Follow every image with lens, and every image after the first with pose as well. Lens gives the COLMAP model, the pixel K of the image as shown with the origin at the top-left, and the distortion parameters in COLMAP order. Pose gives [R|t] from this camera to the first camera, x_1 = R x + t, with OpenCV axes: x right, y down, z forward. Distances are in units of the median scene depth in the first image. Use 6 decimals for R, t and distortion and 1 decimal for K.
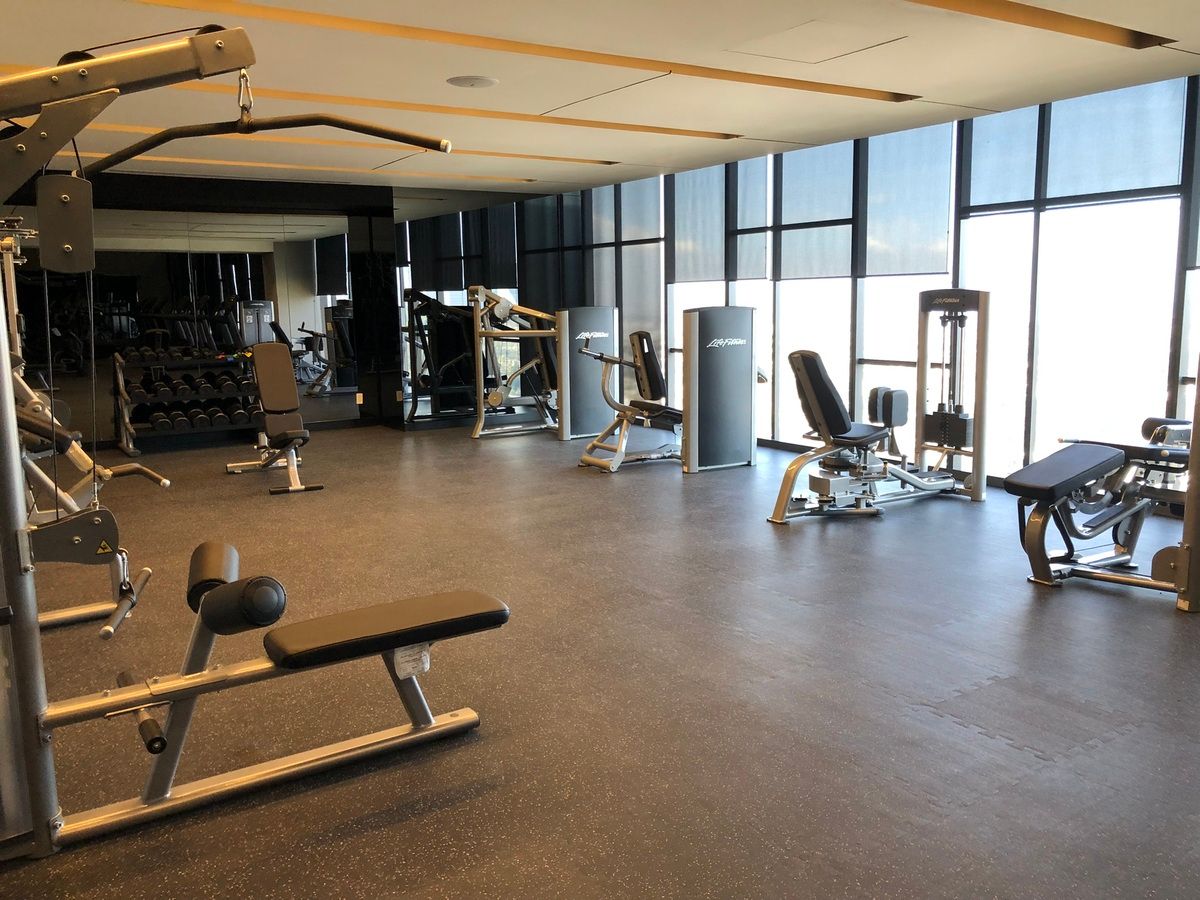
lens RADIAL K [[1000.6, 0, 583.0], [0, 1000.6, 449.2], [0, 0, 1]] dist [-0.005207, -0.002908]
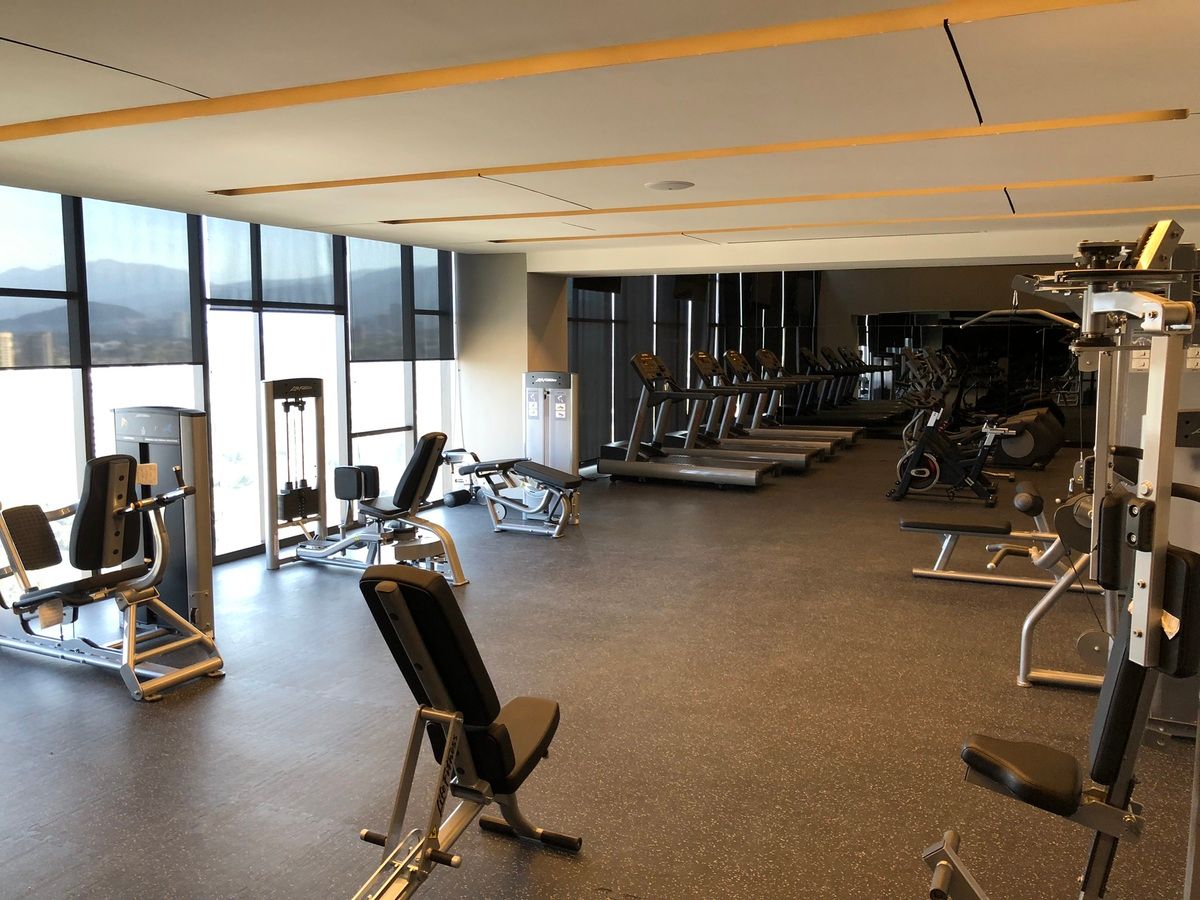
lens RADIAL K [[1000.6, 0, 583.0], [0, 1000.6, 449.2], [0, 0, 1]] dist [-0.005207, -0.002908]
pose [[-0.517296, -0.043566, 0.854697, -0.733191], [0.158044, 0.976663, 0.145437, -0.189241], [-0.841086, 0.210314, -0.498339, 1.273626]]
